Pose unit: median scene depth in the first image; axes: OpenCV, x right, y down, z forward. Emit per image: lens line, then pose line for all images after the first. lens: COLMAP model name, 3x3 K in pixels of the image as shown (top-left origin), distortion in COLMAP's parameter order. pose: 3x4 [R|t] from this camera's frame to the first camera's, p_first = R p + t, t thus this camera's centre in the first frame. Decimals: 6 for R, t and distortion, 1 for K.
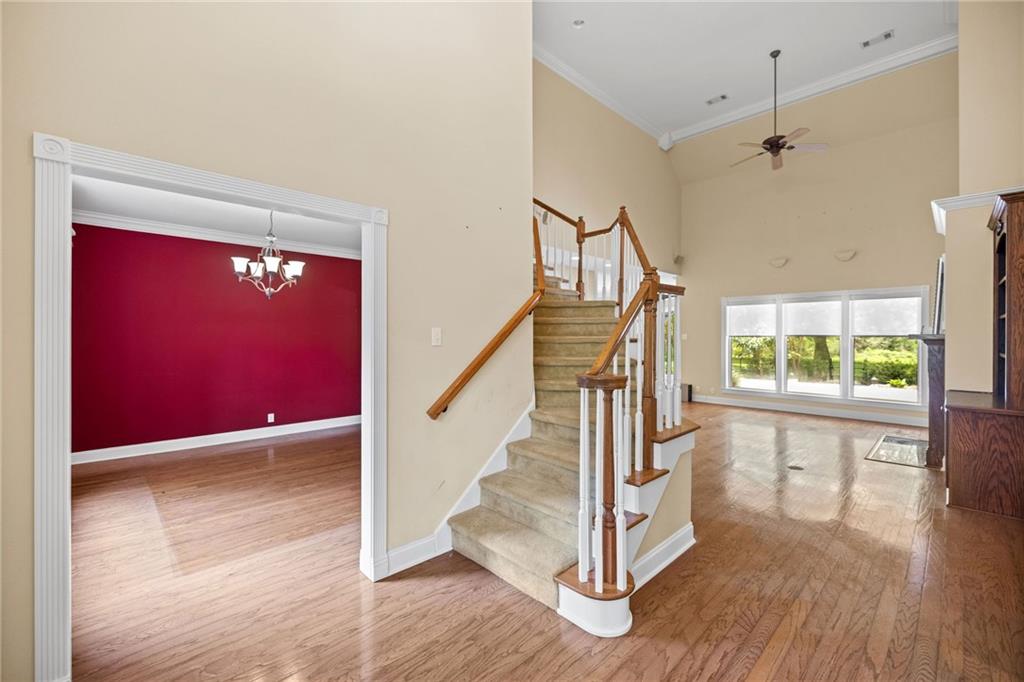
lens RADIAL K [[429.9, 0, 511.8], [0, 429.9, 335.9], [0, 0, 1]] dist [0.012677, -0.000106]
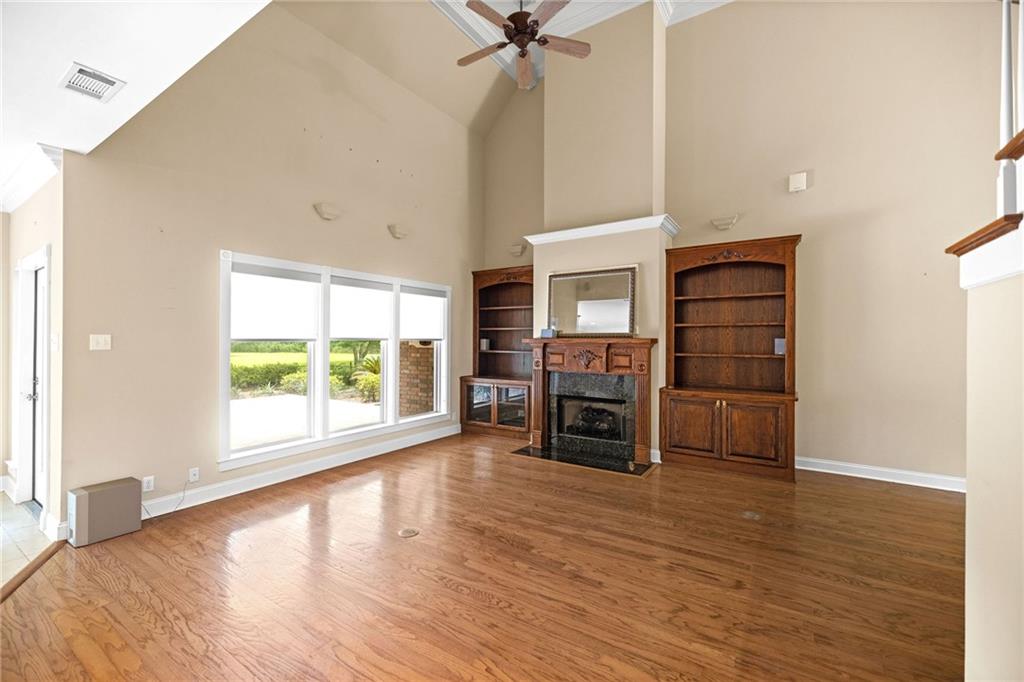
lens RADIAL K [[427.7, 0, 510.6], [0, 427.7, 340.5], [0, 0, 1]] dist [0.003666, 0.000128]
pose [[-0.209131, -0.005169, 0.977874, 0.009796], [-0.001077, 0.999987, 0.005055, -0.001874], [-0.977887, 0.000004, -0.209134, 0.806565]]
